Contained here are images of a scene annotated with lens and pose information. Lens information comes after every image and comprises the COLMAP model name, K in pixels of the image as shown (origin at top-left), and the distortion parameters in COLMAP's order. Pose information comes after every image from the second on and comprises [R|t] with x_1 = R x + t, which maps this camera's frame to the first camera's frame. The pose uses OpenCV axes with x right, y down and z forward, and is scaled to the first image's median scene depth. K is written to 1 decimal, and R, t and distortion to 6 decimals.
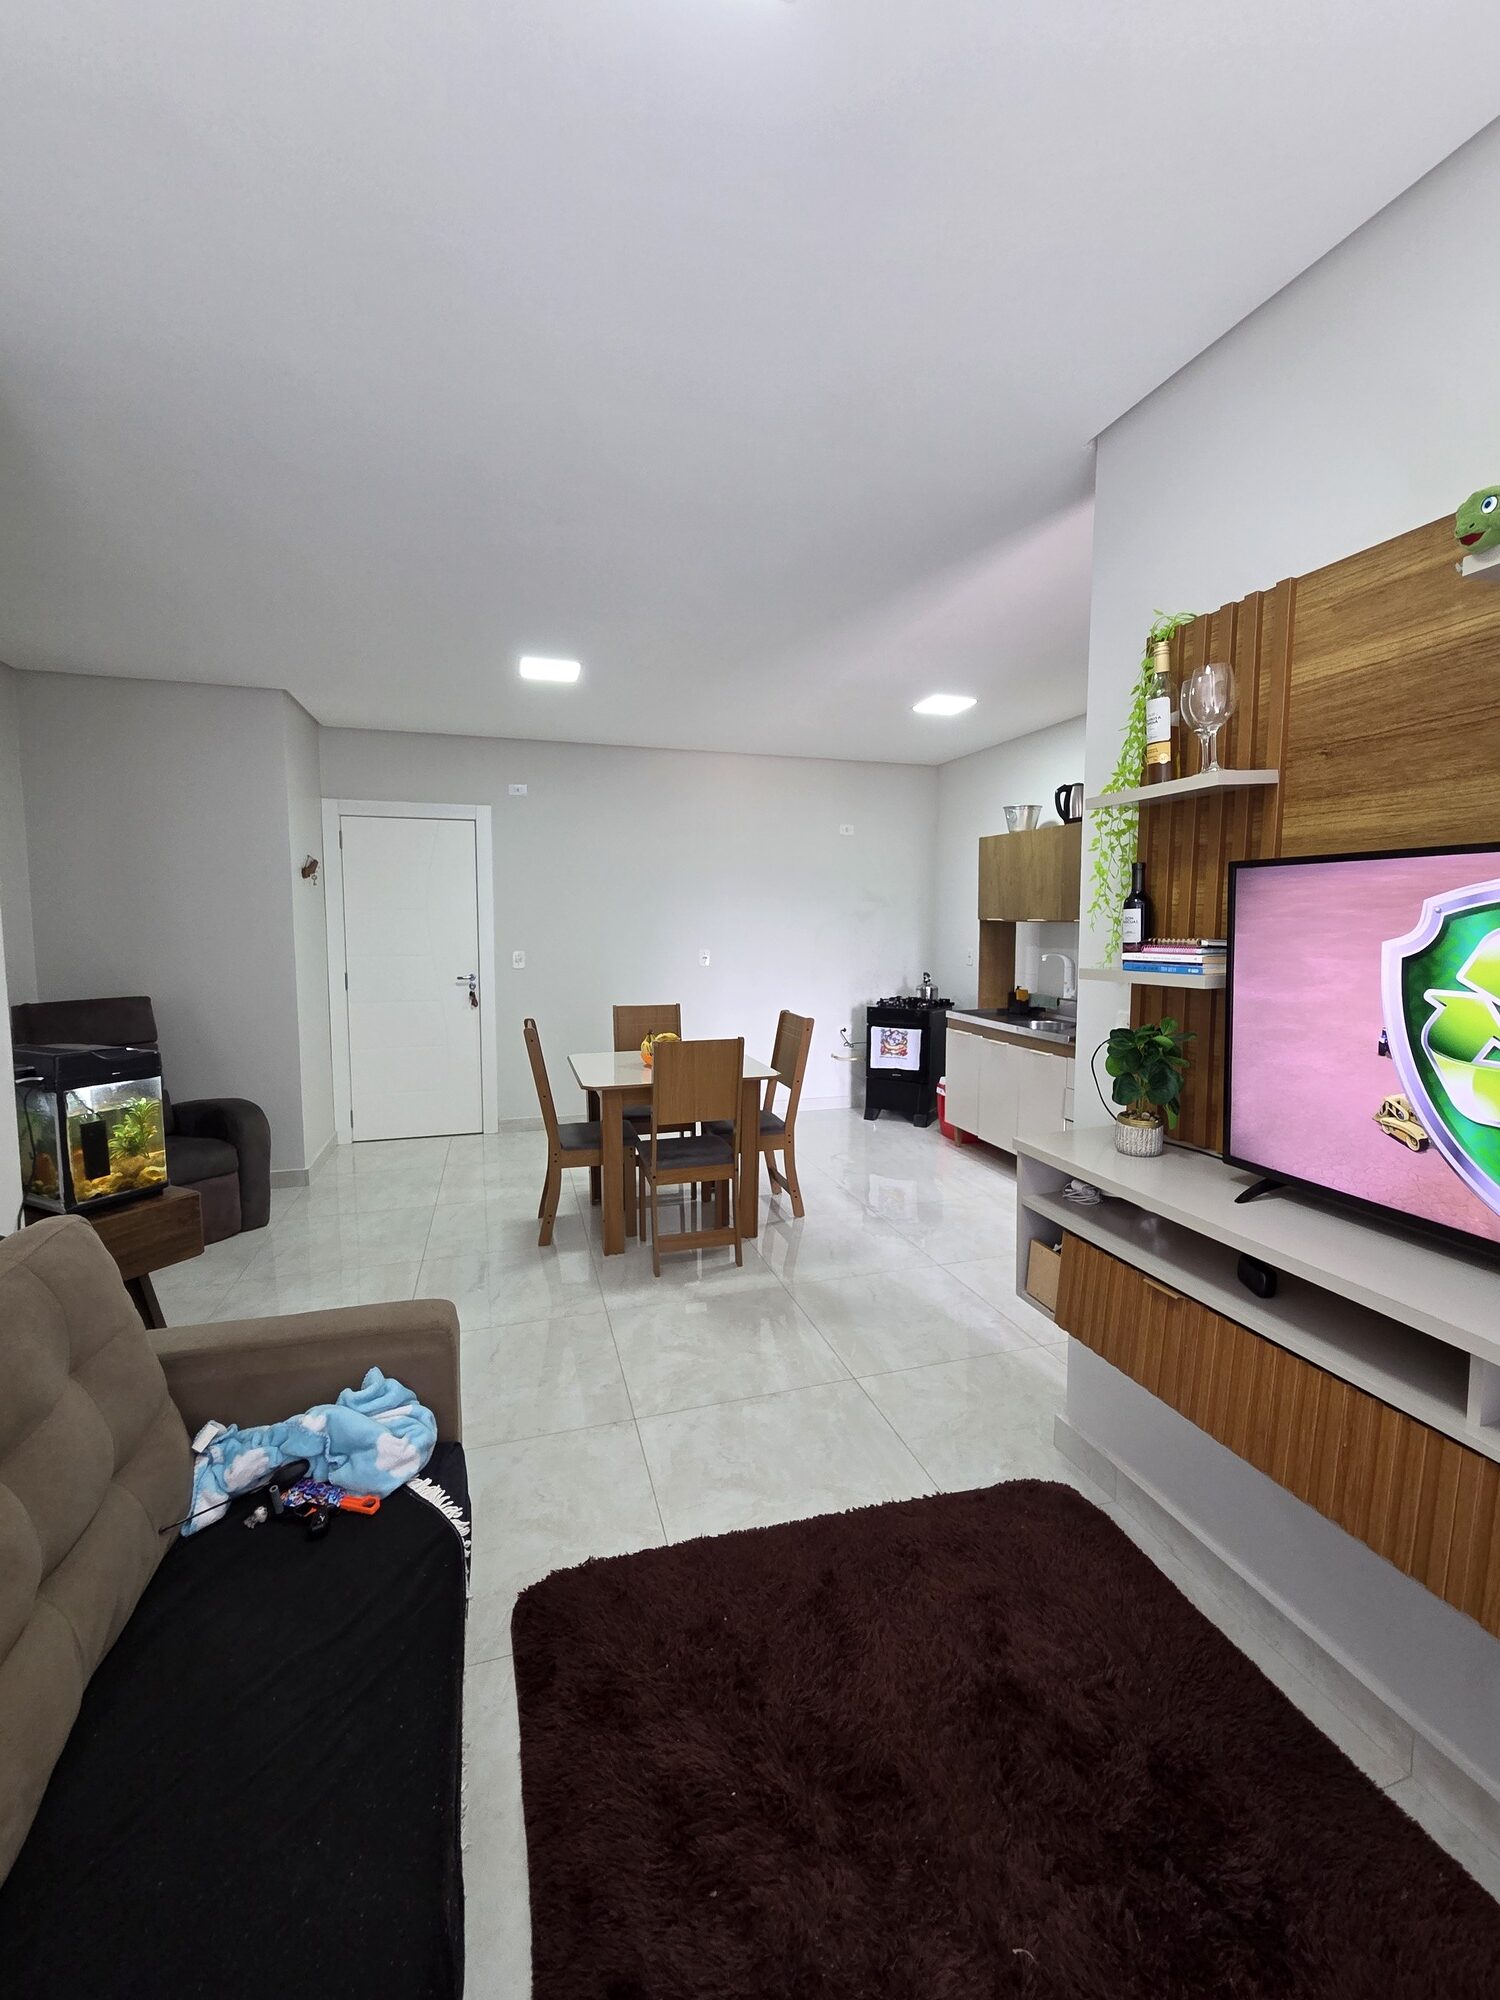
lens RADIAL K [[817.8, 0, 758.1], [0, 817.8, 987.3], [0, 0, 1]] dist [-0.001384, -0.000012]
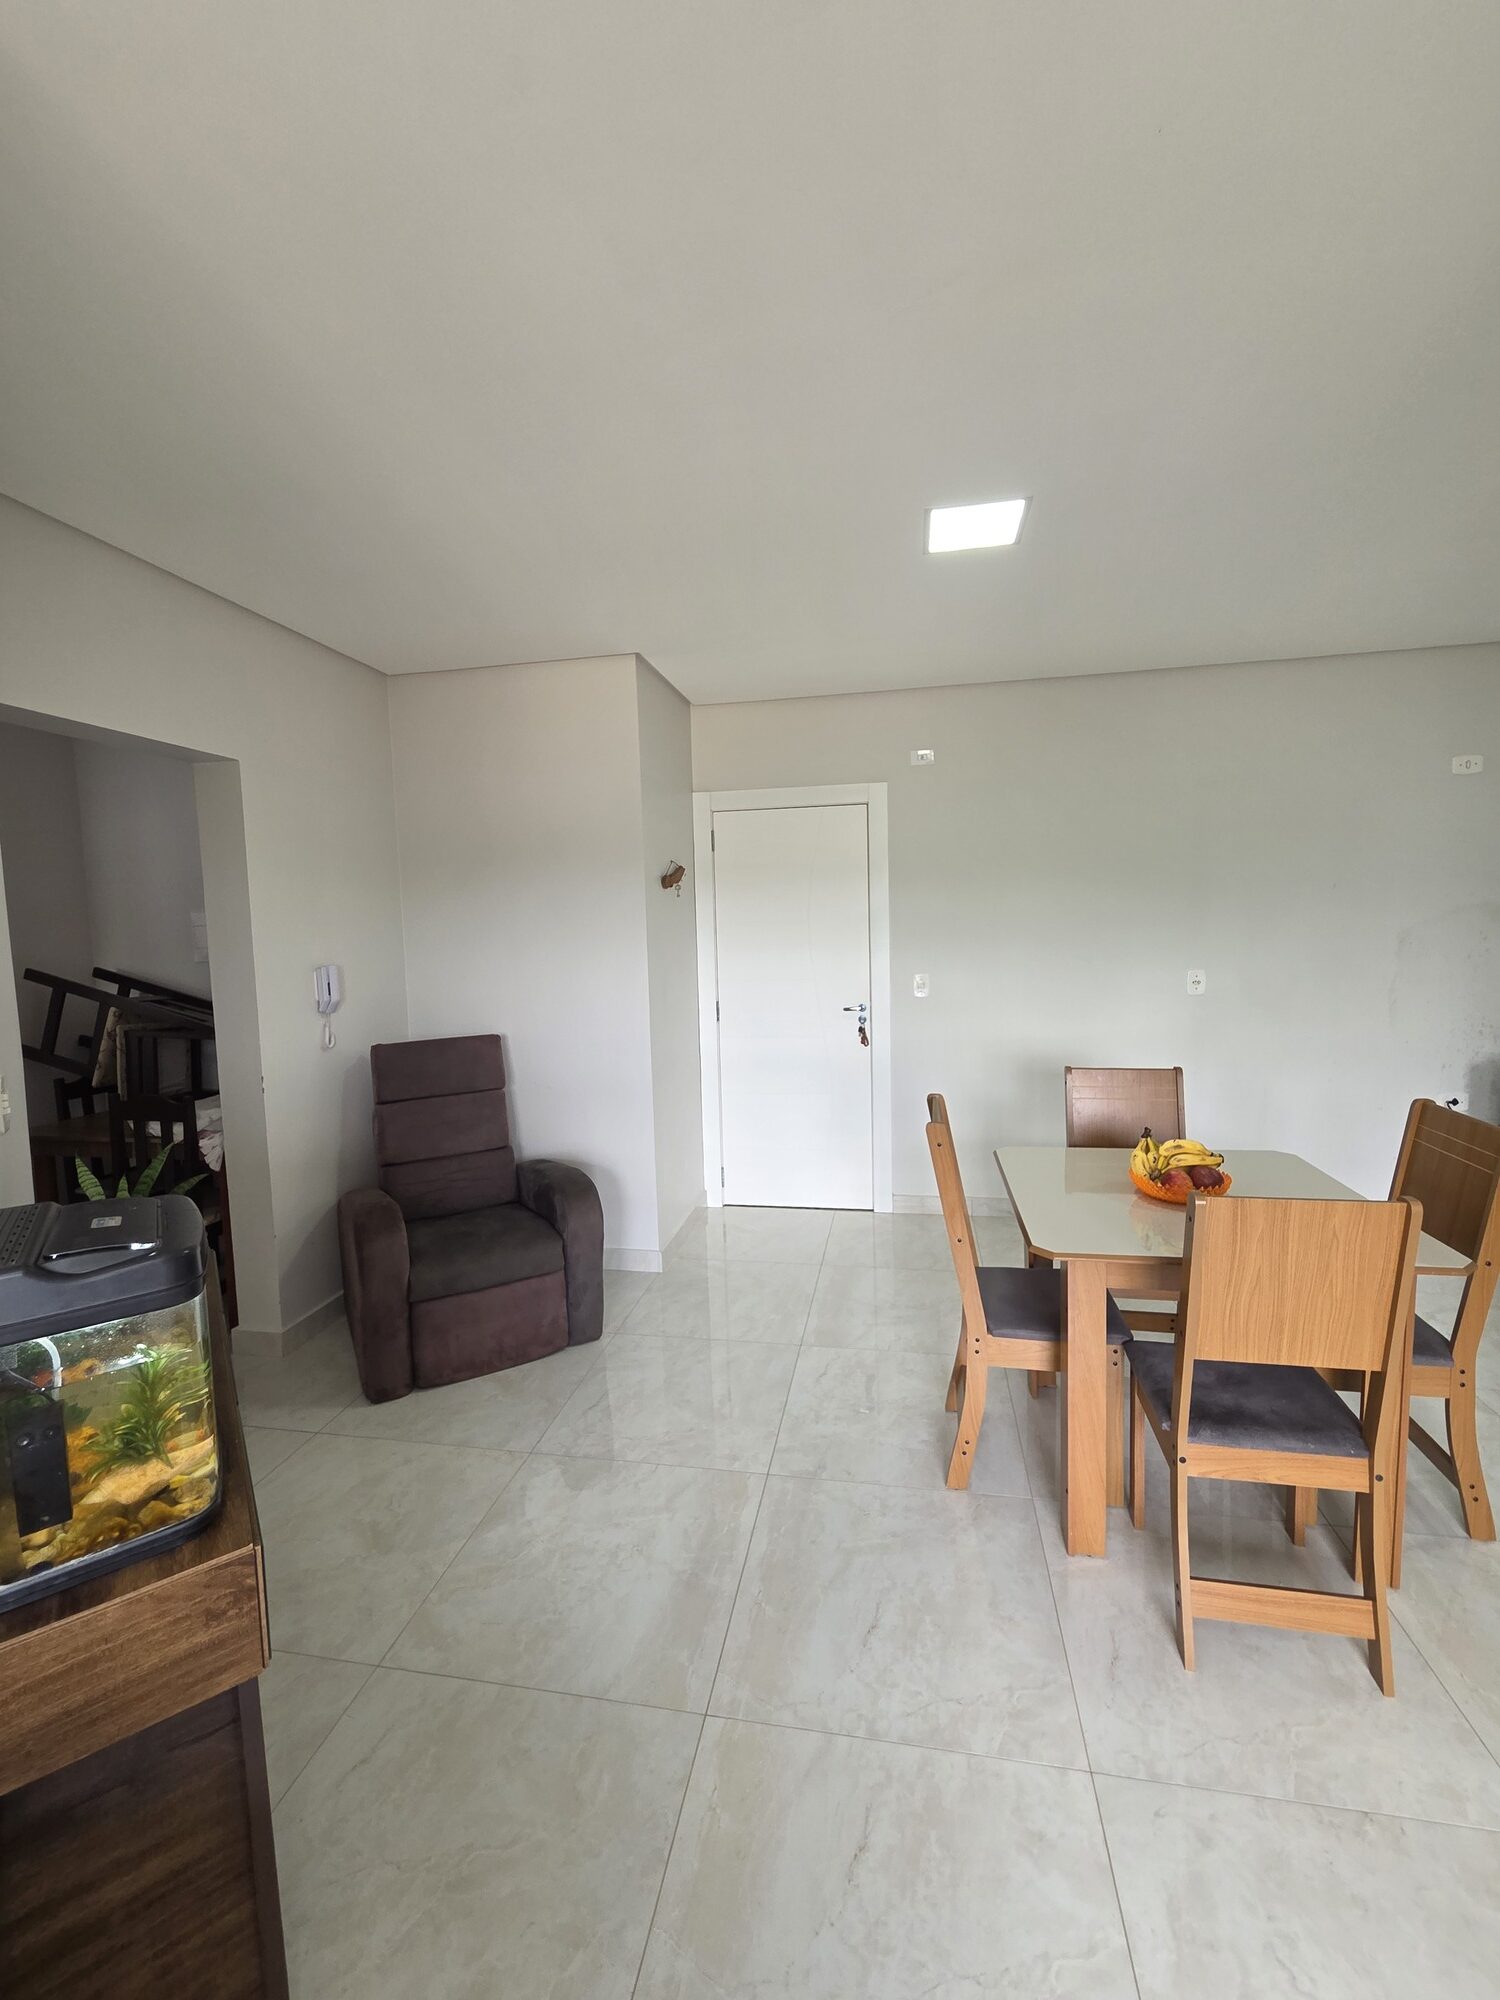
lens RADIAL K [[817.8, 0, 761.1], [0, 817.8, 994.1], [0, 0, 1]] dist [-0.001384, -0.000012]
pose [[0.886597, 0.011203, -0.462407, -0.092776], [-0.008512, 0.999933, 0.007905, -0.036099], [0.462464, -0.003073, 0.886633, 0.325311]]
